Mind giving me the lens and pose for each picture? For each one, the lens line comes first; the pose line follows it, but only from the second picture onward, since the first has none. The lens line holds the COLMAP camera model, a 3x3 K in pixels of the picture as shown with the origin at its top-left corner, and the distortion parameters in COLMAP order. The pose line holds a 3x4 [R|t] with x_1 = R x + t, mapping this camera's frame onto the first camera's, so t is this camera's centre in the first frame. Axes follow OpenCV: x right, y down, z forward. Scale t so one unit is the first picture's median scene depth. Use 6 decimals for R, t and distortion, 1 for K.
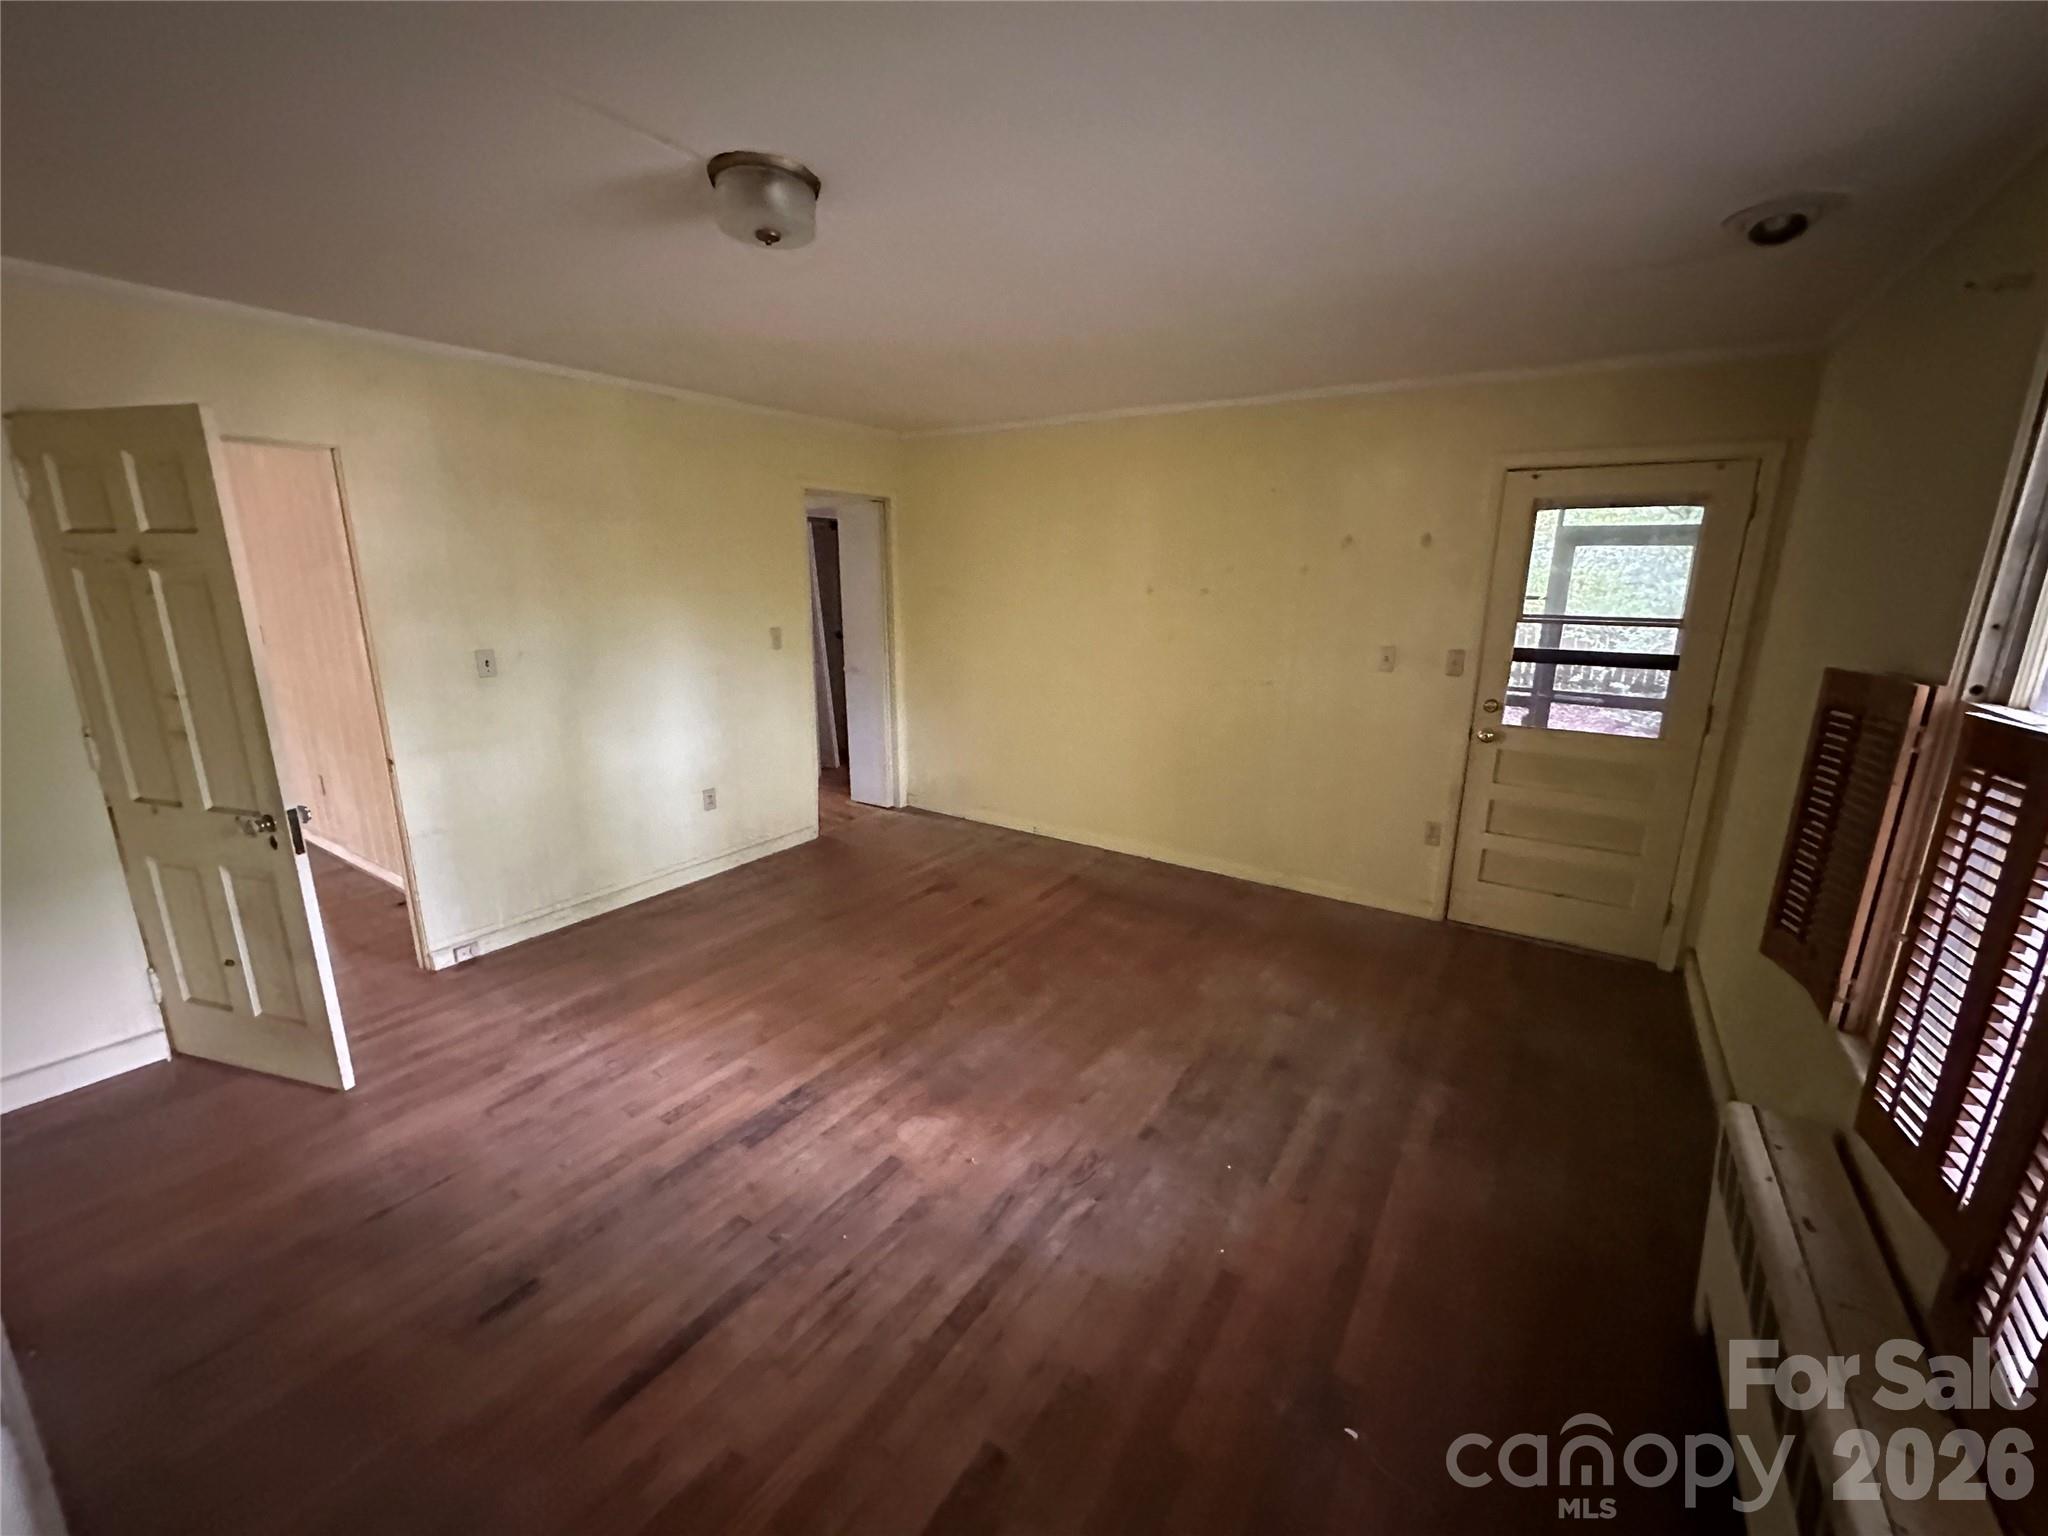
lens RADIAL K [[824.0, 0, 1022.8], [0, 824.0, 772.2], [0, 0, 1]] dist [-0.000792, 0.000175]
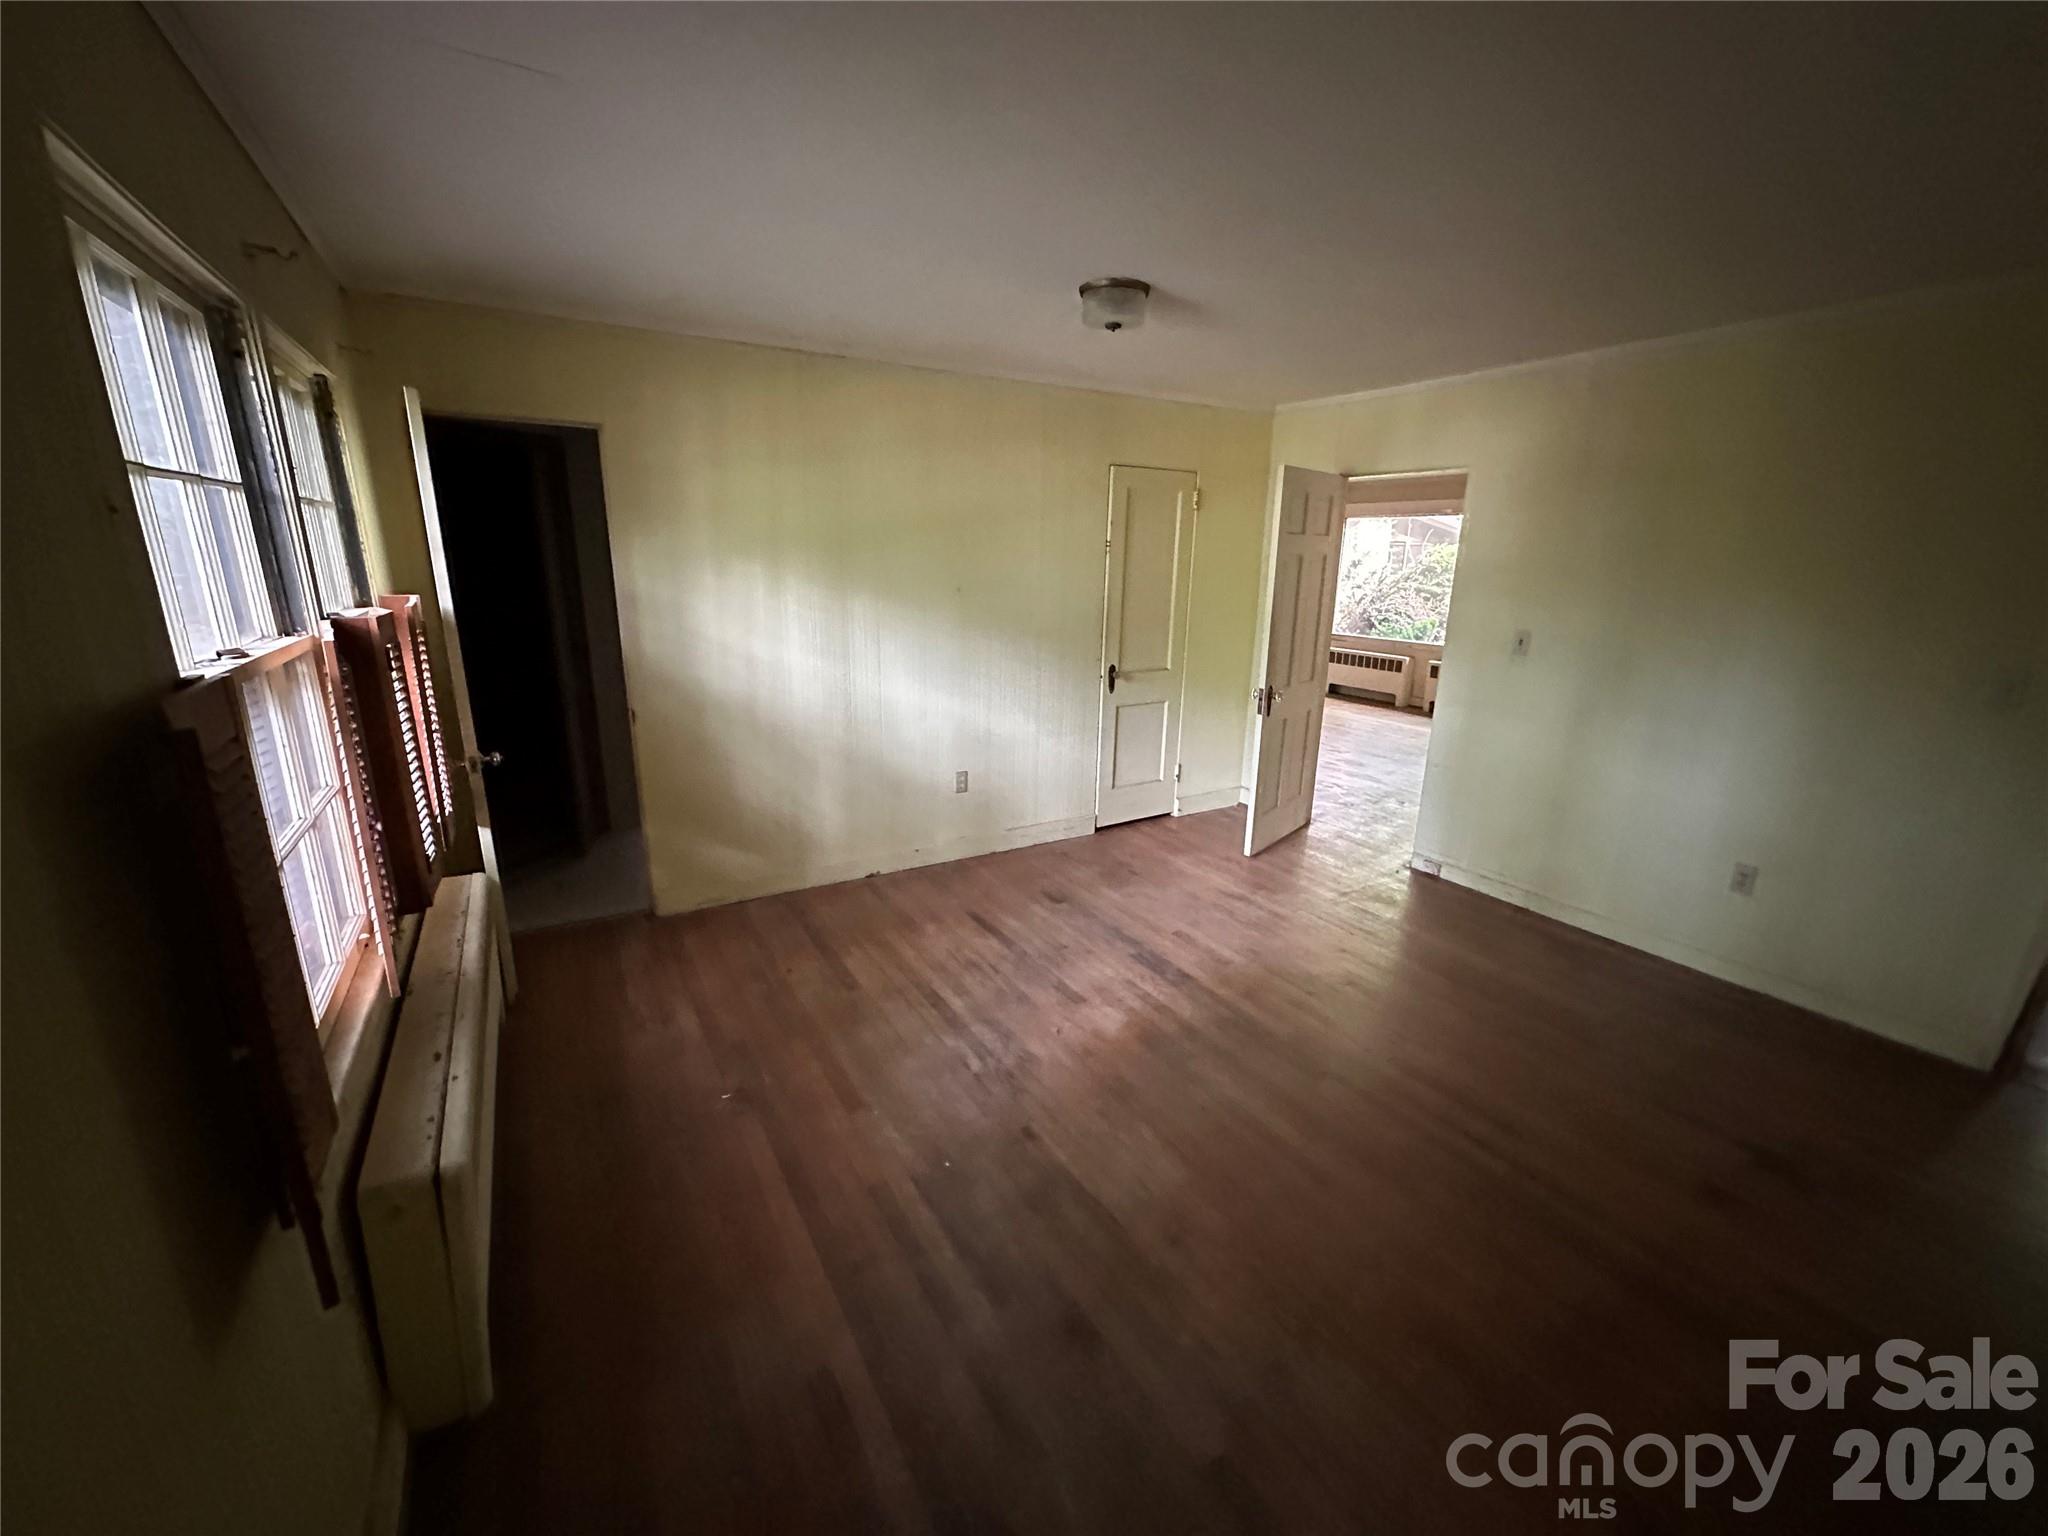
lens RADIAL K [[824.0, 0, 1022.8], [0, 824.0, 772.2], [0, 0, 1]] dist [-0.000792, 0.000175]
pose [[-0.432136, 0.220074, -0.874543, 0.951611], [-0.234685, 0.908908, 0.344686, -0.288881], [0.870736, 0.354194, -0.341124, 1.240257]]
